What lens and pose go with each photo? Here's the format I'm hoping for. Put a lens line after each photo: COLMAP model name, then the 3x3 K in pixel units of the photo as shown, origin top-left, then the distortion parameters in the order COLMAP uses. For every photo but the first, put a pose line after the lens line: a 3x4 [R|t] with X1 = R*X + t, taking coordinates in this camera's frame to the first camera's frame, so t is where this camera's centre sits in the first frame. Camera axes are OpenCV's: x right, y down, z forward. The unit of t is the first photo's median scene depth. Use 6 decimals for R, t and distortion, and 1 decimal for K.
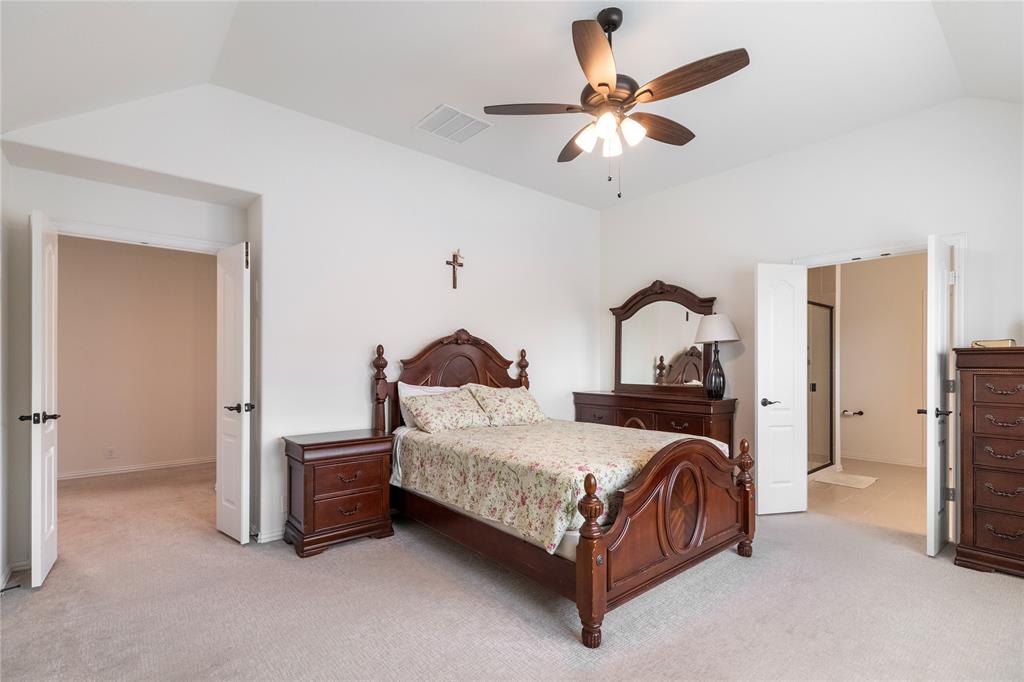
lens RADIAL K [[468.2, 0, 515.5], [0, 468.2, 360.1], [0, 0, 1]] dist [0.000171, 0.000034]
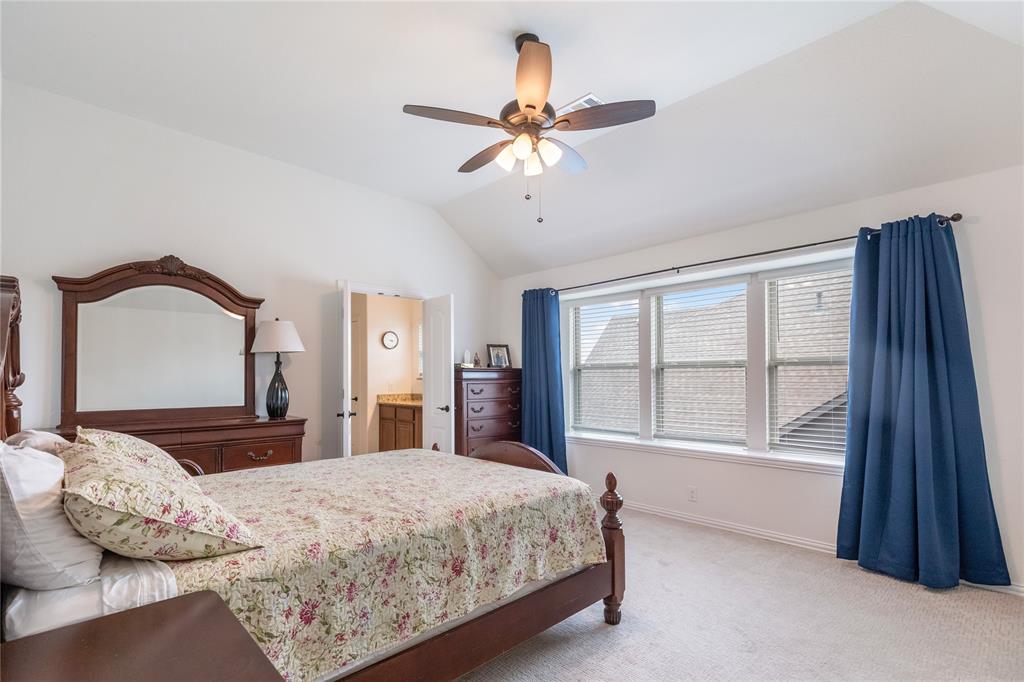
lens RADIAL K [[489.2, 0, 514.6], [0, 489.2, 370.8], [0, 0, 1]] dist [0.000465, 0.000047]
pose [[-0.058494, 0.010135, 0.998236, -0.757419], [0.001468, 0.999948, -0.010066, 0.007929], [-0.998287, 0.000877, -0.058506, 0.980375]]
